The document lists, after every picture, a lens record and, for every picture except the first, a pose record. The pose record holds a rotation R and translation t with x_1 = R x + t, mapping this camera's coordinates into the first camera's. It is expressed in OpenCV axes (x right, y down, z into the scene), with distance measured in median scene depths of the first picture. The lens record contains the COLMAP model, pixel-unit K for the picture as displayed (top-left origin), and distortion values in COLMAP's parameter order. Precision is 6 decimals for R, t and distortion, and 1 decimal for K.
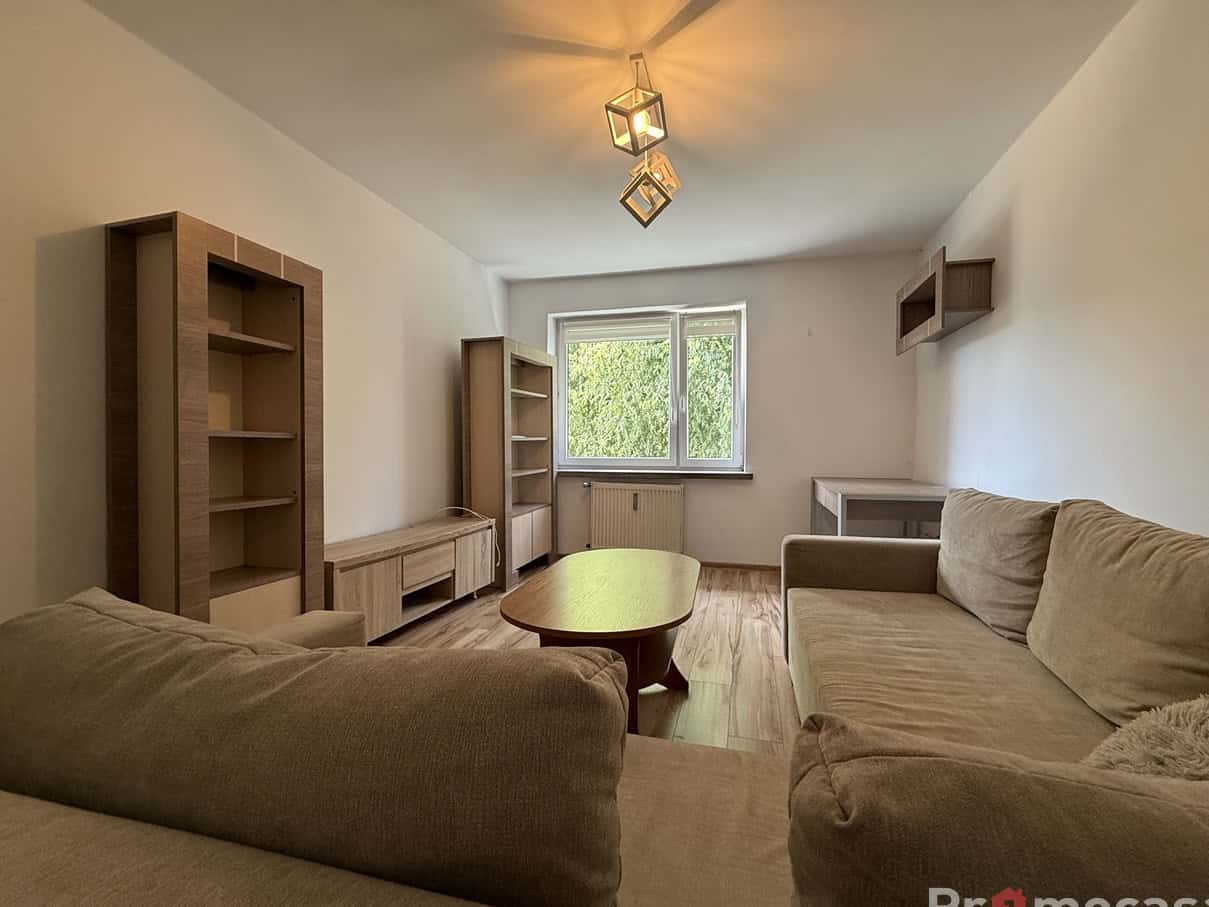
lens RADIAL K [[530.2, 0, 605.3], [0, 530.2, 453.6], [0, 0, 1]] dist [-0.001062, -0.000042]
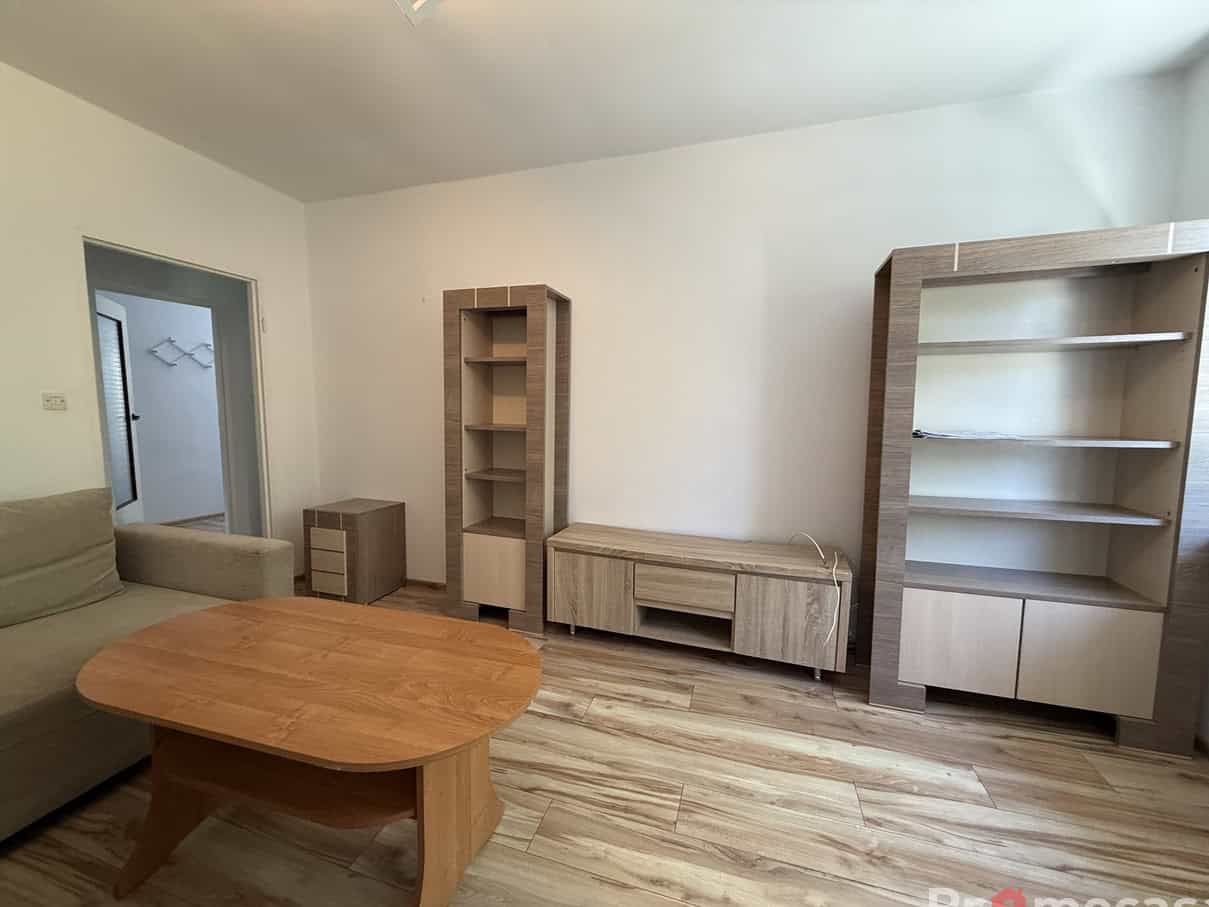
lens RADIAL K [[478.7, 0, 606.6], [0, 478.7, 451.7], [0, 0, 1]] dist [-0.002309, 0.000112]
pose [[-0.025636, 0.090232, -0.995591, 0.390009], [-0.030247, 0.995392, 0.090993, -0.065607], [0.999214, 0.032446, -0.022789, 0.877370]]
